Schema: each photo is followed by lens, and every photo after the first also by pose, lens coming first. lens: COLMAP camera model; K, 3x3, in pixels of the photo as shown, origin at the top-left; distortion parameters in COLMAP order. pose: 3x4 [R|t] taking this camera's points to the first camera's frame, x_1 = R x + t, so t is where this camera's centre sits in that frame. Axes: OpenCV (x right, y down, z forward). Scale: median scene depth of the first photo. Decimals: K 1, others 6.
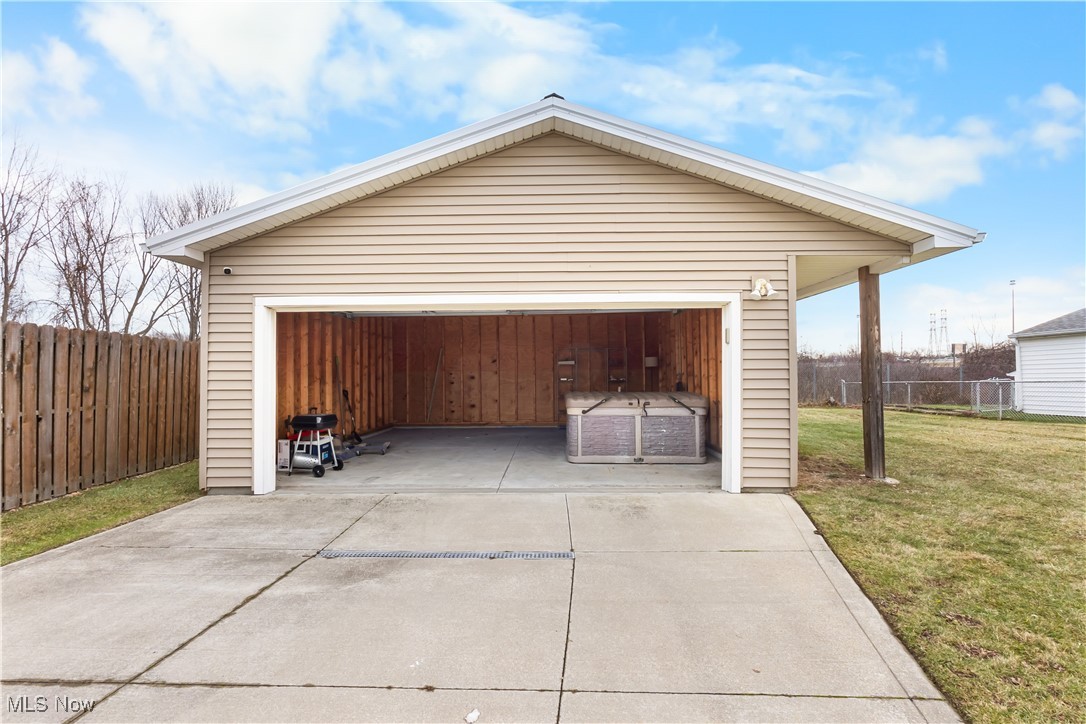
lens RADIAL K [[506.8, 0, 544.3], [0, 506.8, 354.6], [0, 0, 1]] dist [-0.008560, 0.004843]
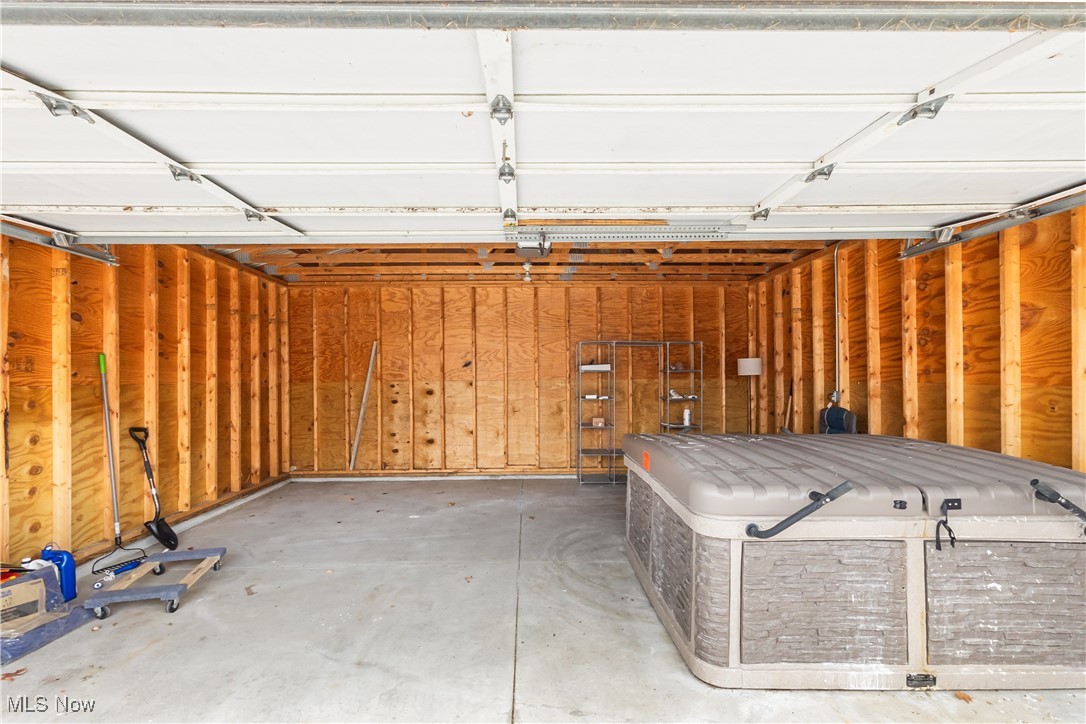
lens RADIAL K [[506.8, 0, 533.8], [0, 506.8, 367.1], [0, 0, 1]] dist [-0.008560, 0.004843]
pose [[0.999500, 0.003209, 0.031451, -0.077035], [-0.003878, 0.999767, 0.021232, 0.006817], [-0.031375, -0.021343, 0.999280, 0.791833]]
